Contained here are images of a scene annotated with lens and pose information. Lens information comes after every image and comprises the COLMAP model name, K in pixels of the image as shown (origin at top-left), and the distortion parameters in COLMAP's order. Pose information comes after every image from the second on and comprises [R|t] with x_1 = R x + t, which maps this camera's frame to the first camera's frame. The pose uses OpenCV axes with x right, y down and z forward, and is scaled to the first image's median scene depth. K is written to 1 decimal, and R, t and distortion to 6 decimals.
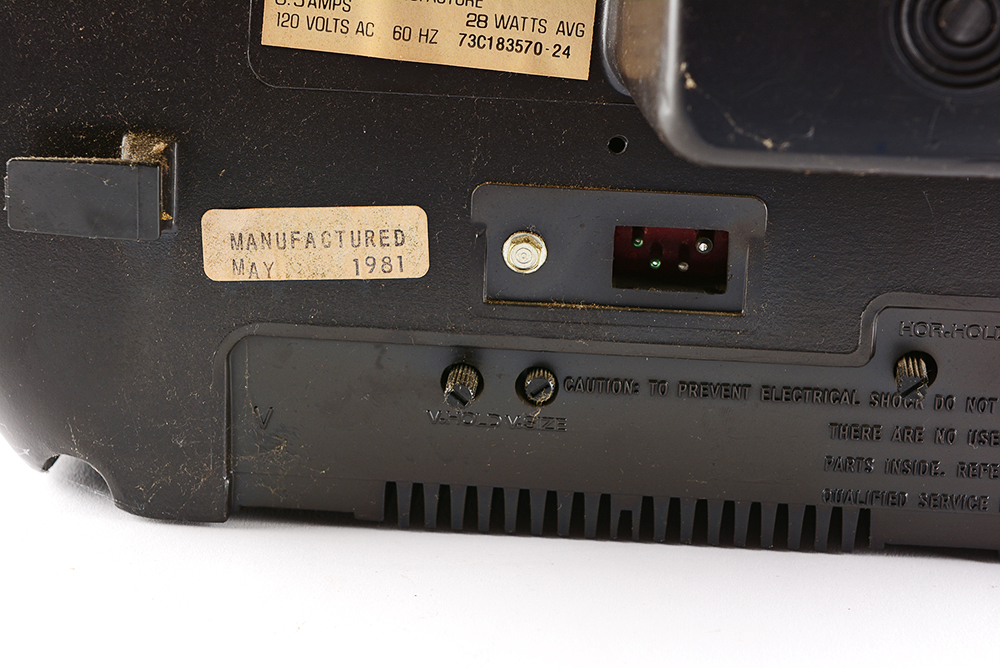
lens RADIAL K [[2667.4, 0, 503.8], [0, 2667.4, 334.6], [0, 0, 1]] dist [0.074817, 0.000000]
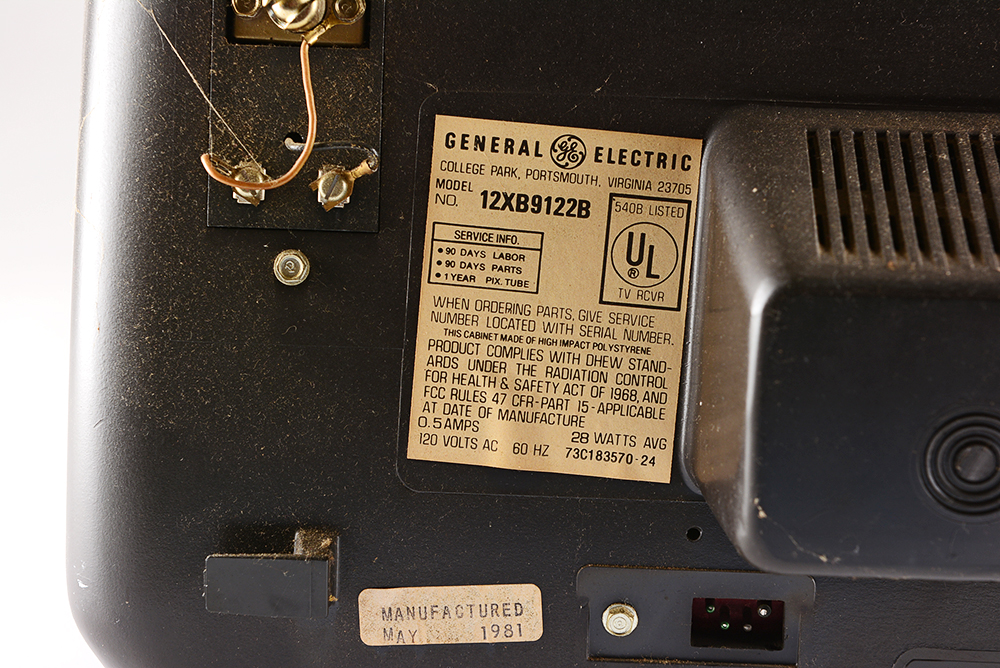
lens RADIAL K [[2667.4, 0, 499.2], [0, 2667.4, 333.1], [0, 0, 1]] dist [0.074817, 0.000000]
pose [[0.999787, -0.016023, 0.013004, -0.062238], [0.016551, 0.998999, -0.041569, -0.113158], [-0.012325, 0.041775, 0.999051, -0.244123]]
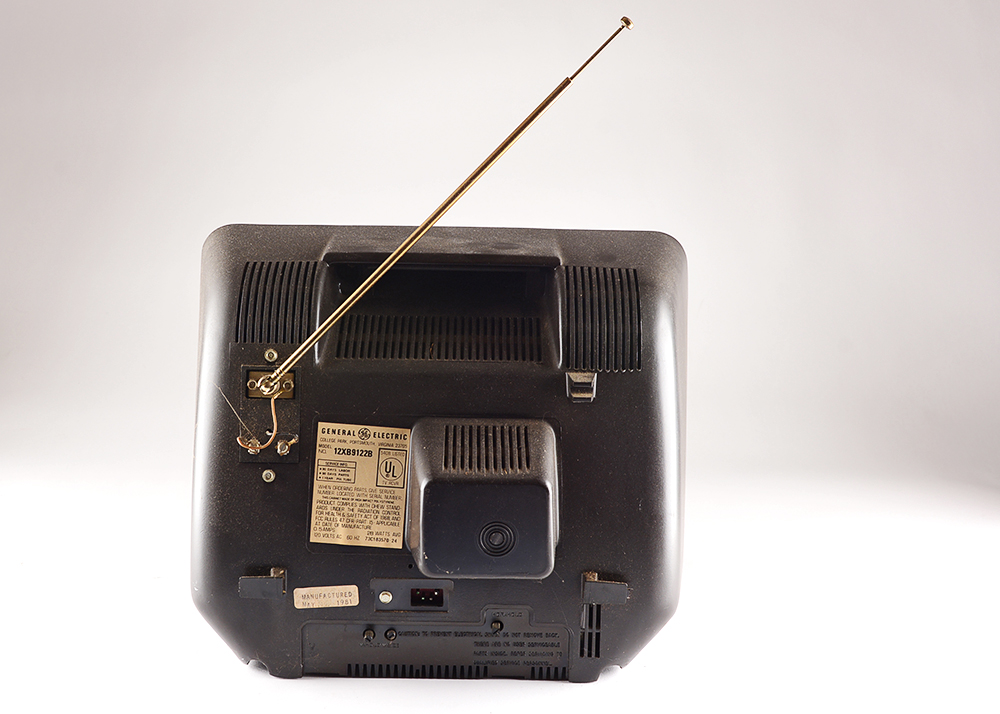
lens RADIAL K [[1402.4, 0, 494.6], [0, 1402.4, 353.2], [0, 0, 1]] dist [-0.031149, 0.000000]
pose [[0.997192, -0.029263, 0.068940, 0.033167], [0.038156, 0.990589, -0.131443, -0.101583], [-0.064445, 0.133705, 0.988924, -0.889270]]
